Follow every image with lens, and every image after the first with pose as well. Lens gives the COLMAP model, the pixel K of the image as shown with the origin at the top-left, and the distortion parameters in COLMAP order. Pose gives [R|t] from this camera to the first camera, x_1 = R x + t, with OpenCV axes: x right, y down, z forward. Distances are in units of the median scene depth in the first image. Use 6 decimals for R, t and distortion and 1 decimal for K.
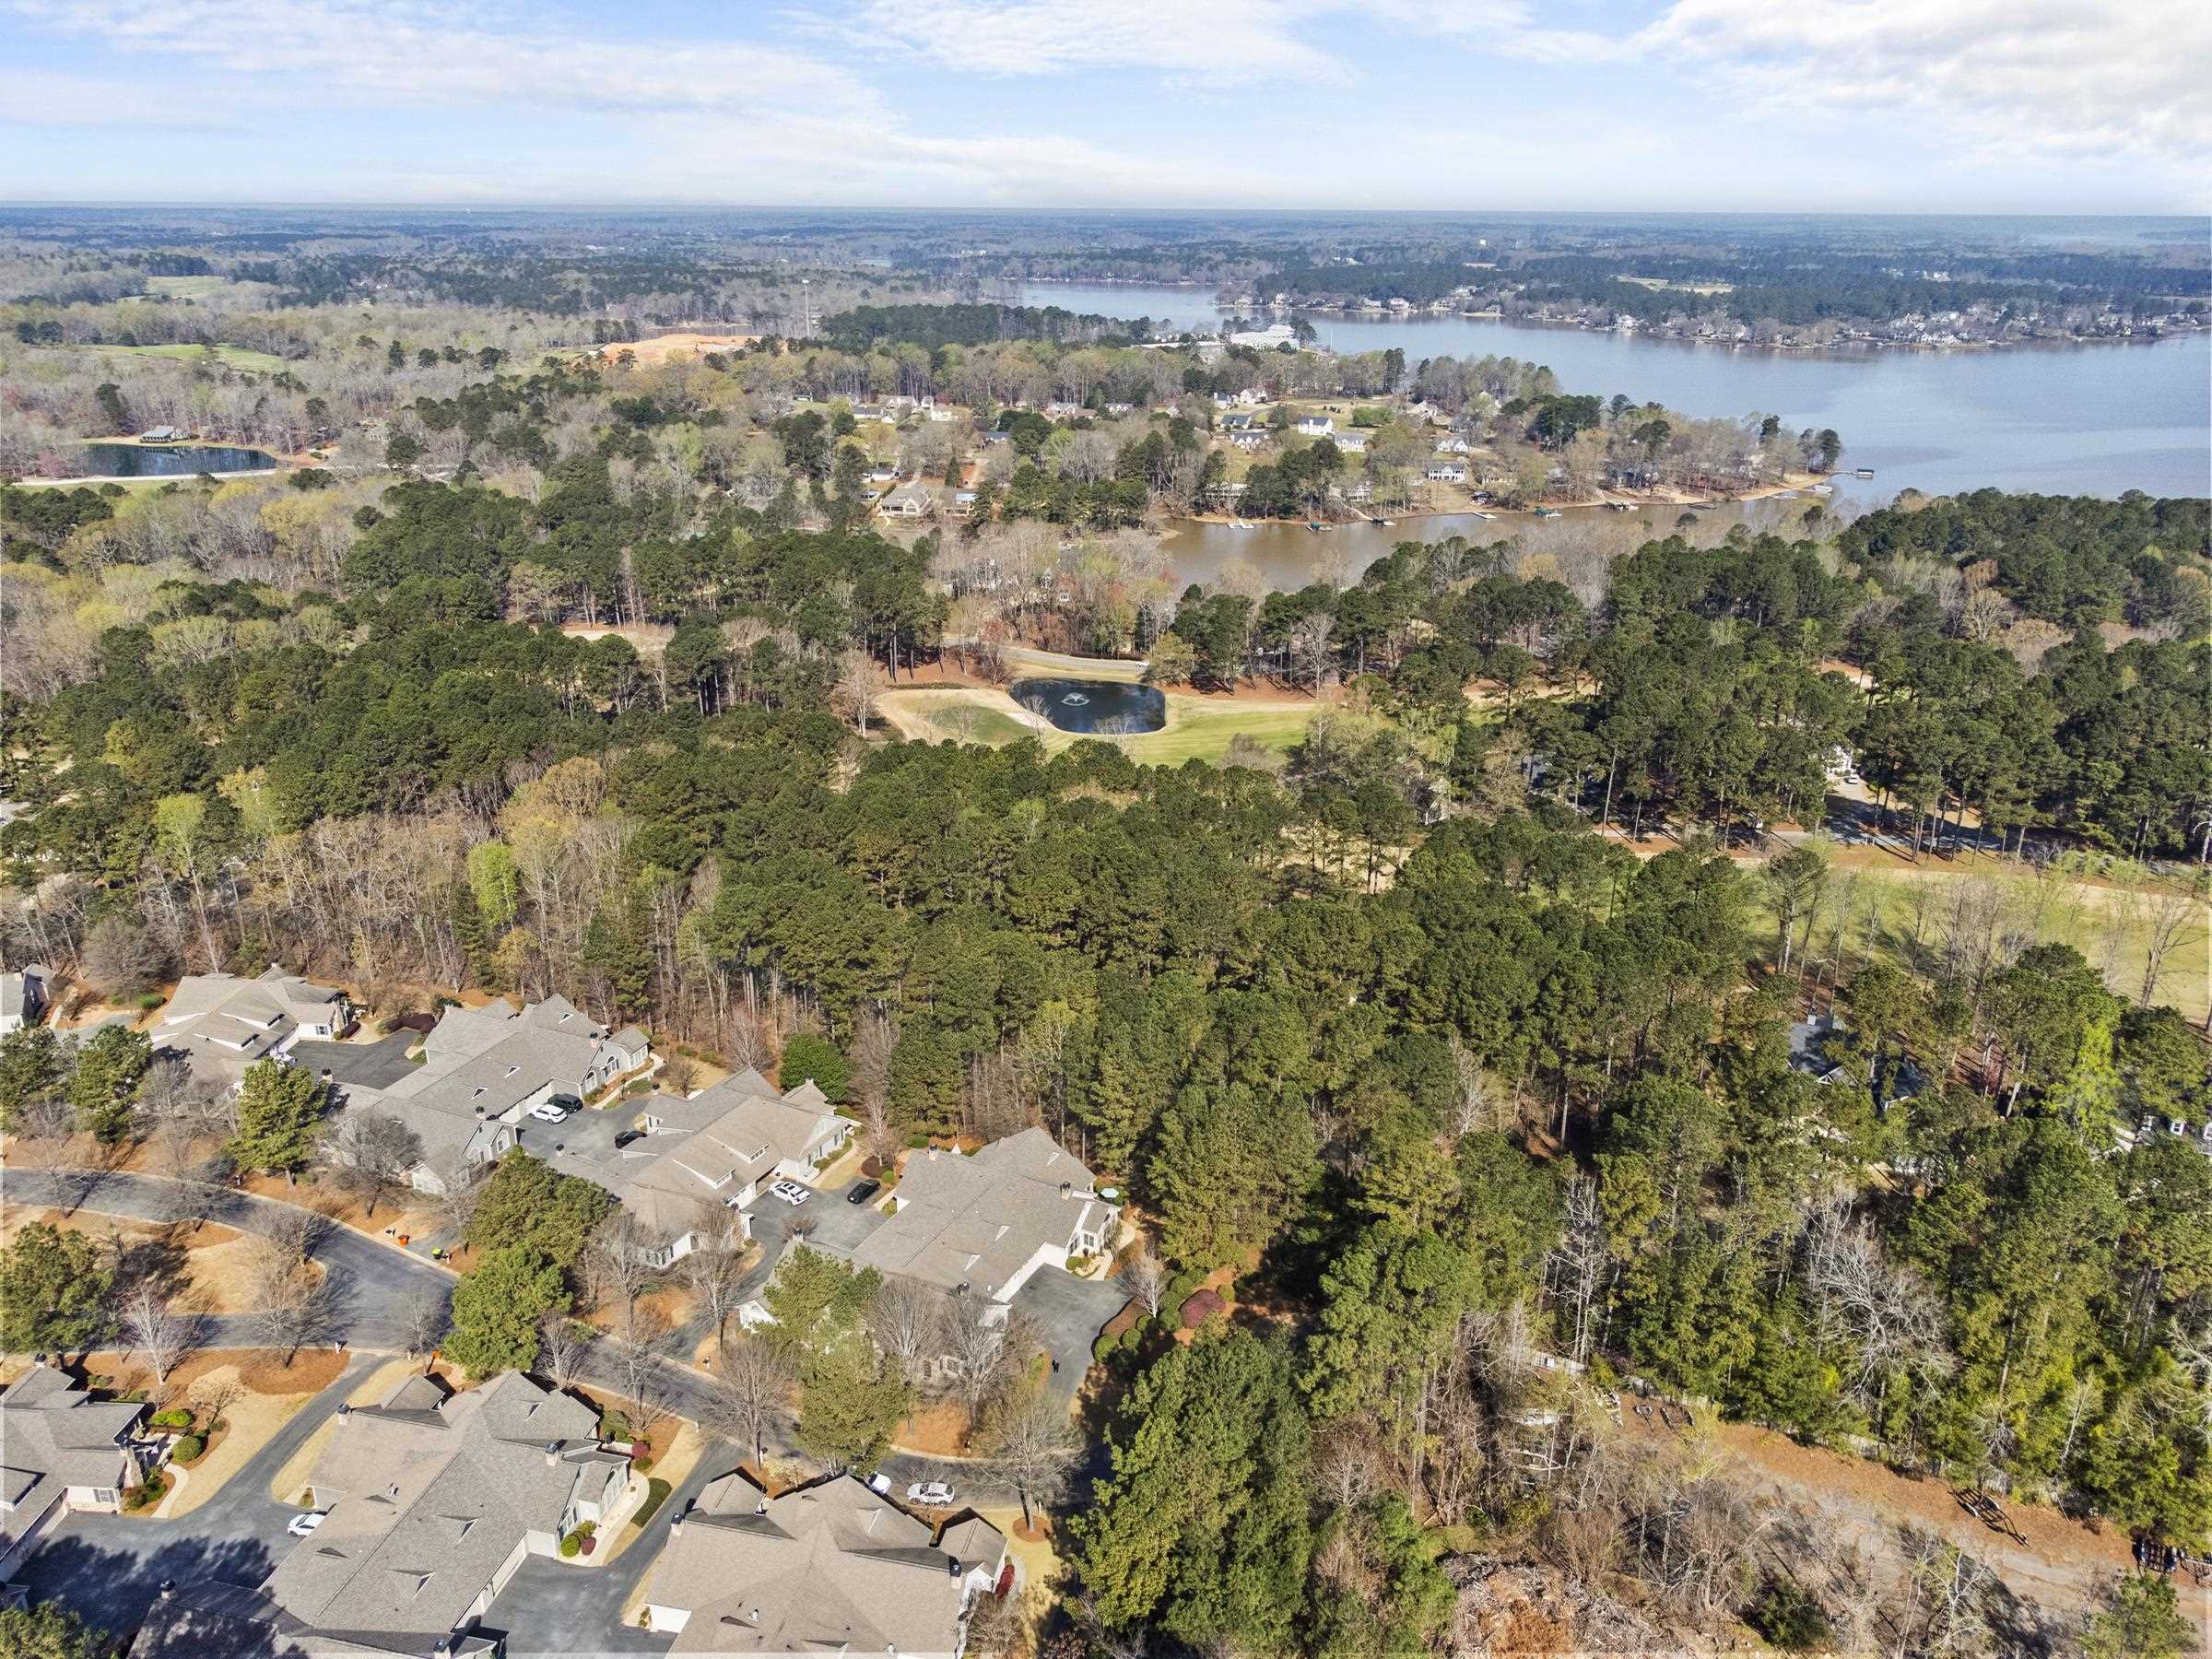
lens RADIAL K [[1676.6, 0, 1106.0], [0, 1676.6, 829.5], [0, 0, 1]] dist [-0.009582, 0.035410]
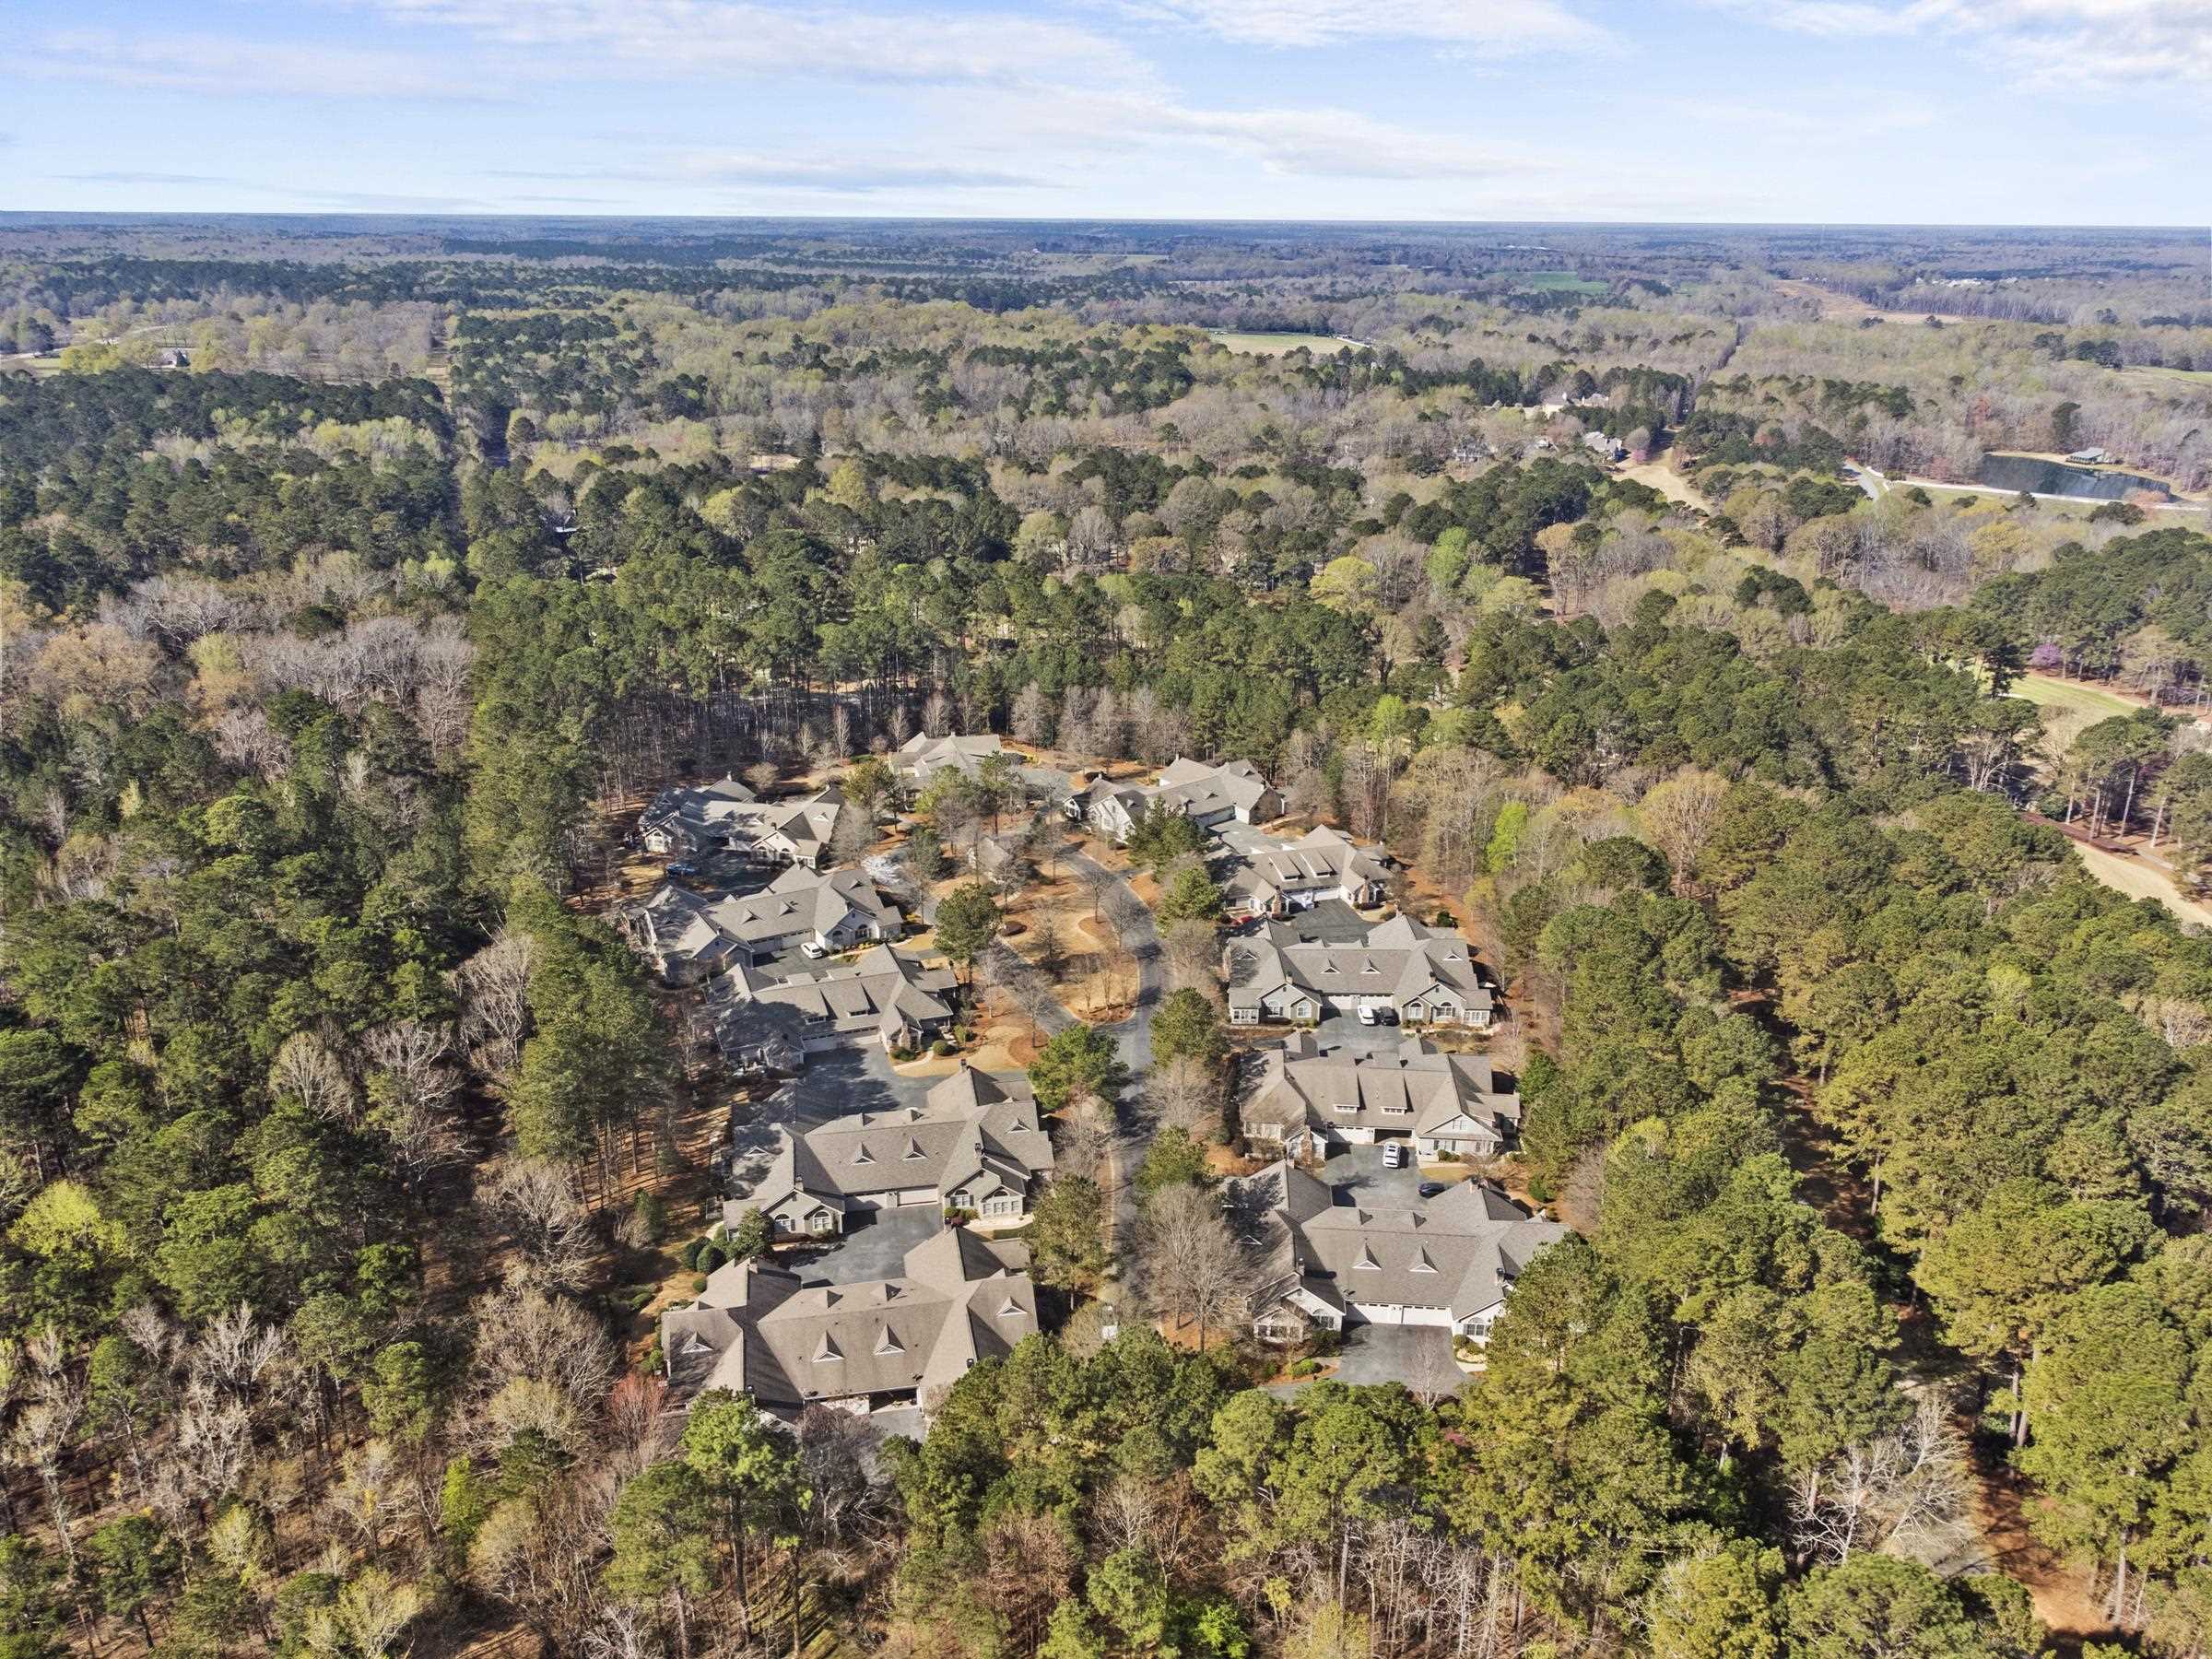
lens RADIAL K [[1656.7, 0, 1106.0], [0, 1656.7, 829.5], [0, 0, 1]] dist [0.055484, -0.064754]
pose [[0.391538, 0.316407, -0.864051, 0.357670], [-0.326185, 0.925768, 0.191199, -0.071557], [0.860408, 0.206979, 0.465680, 0.188048]]
